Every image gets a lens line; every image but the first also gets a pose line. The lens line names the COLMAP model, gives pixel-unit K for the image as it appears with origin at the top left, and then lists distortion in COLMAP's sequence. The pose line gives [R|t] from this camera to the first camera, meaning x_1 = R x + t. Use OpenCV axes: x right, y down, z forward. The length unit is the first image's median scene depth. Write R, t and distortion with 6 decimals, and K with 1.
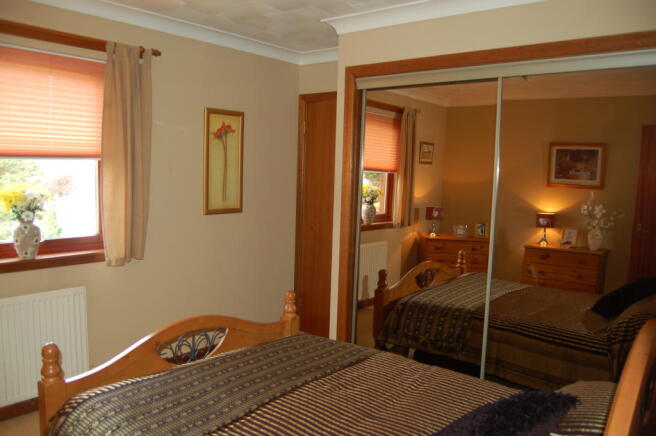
lens RADIAL K [[503.9, 0, 324.9], [0, 503.9, 215.3], [0, 0, 1]] dist [-0.078422, 0.016525]
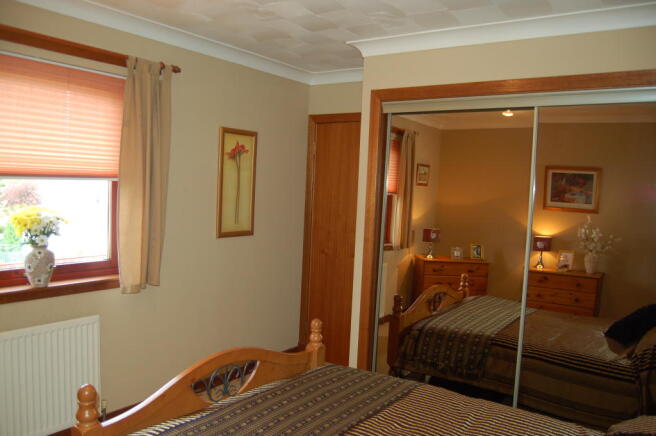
lens RADIAL K [[503.9, 0, 330.0], [0, 503.9, 217.9], [0, 0, 1]] dist [-0.078422, 0.016525]
pose [[0.997659, 0.010634, 0.067552, -0.103523], [-0.008759, 0.999569, -0.028003, -0.016578], [-0.067821, 0.027346, 0.997323, 0.029262]]
